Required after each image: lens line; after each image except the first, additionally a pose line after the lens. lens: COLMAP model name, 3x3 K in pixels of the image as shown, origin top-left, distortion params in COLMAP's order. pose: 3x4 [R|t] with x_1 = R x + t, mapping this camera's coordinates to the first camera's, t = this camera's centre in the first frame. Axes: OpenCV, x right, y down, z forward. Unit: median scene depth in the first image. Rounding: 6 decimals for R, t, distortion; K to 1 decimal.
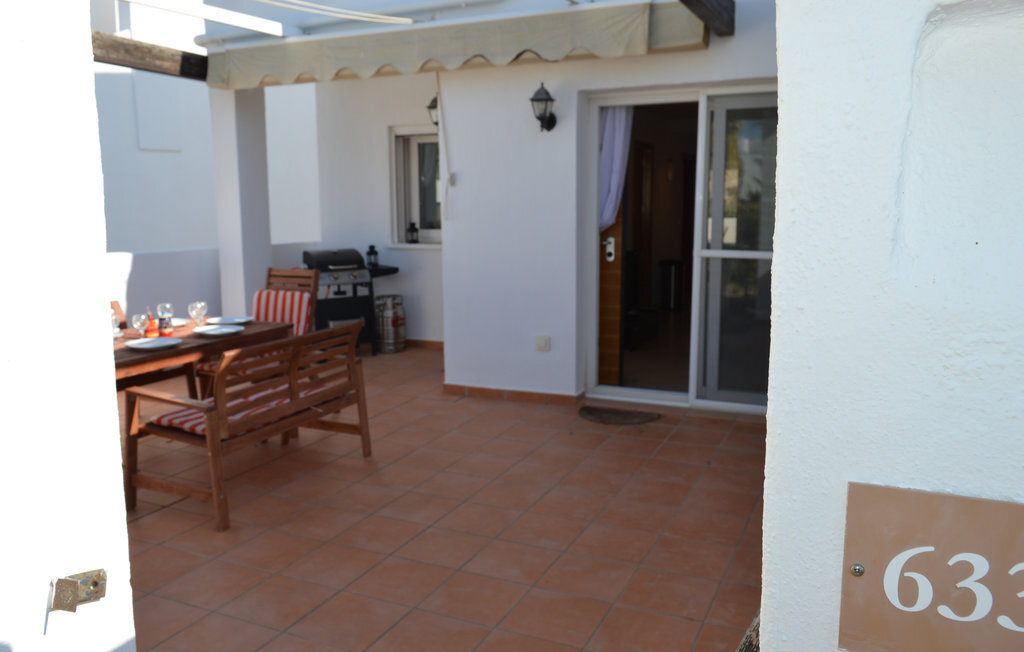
lens RADIAL K [[805.6, 0, 512.0], [0, 805.6, 326.0], [0, 0, 1]] dist [-0.019009, 0.011028]
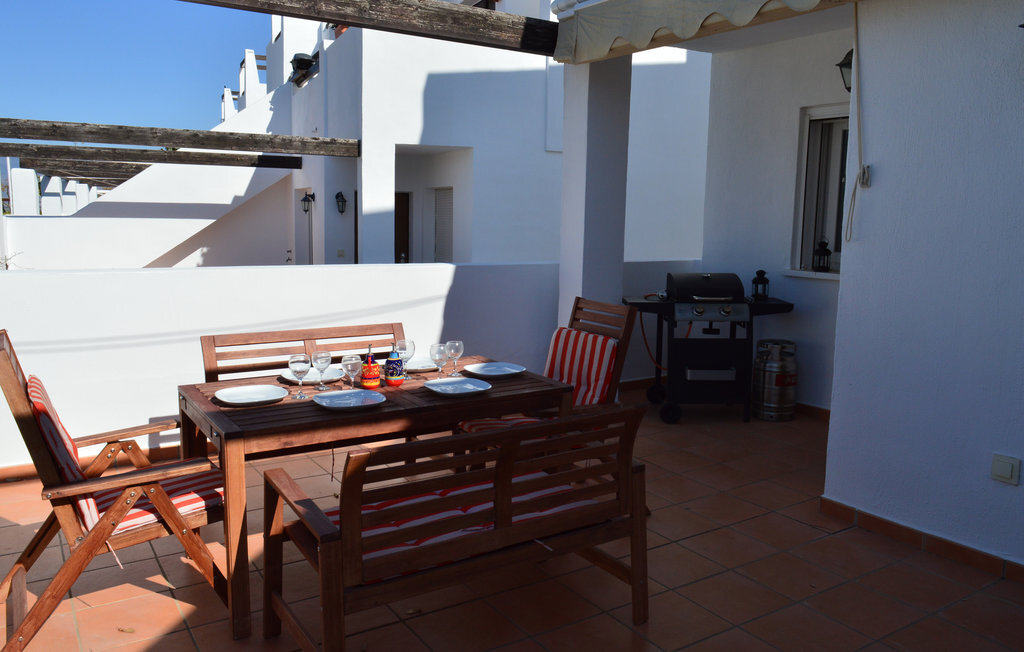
lens RADIAL K [[805.6, 0, 512.0], [0, 805.6, 326.0], [0, 0, 1]] dist [-0.019009, 0.011028]
pose [[0.845697, 0.095994, -0.524958, 0.024778], [-0.102677, 0.994579, 0.016460, -0.041466], [0.523692, 0.039981, 0.850969, 0.276842]]
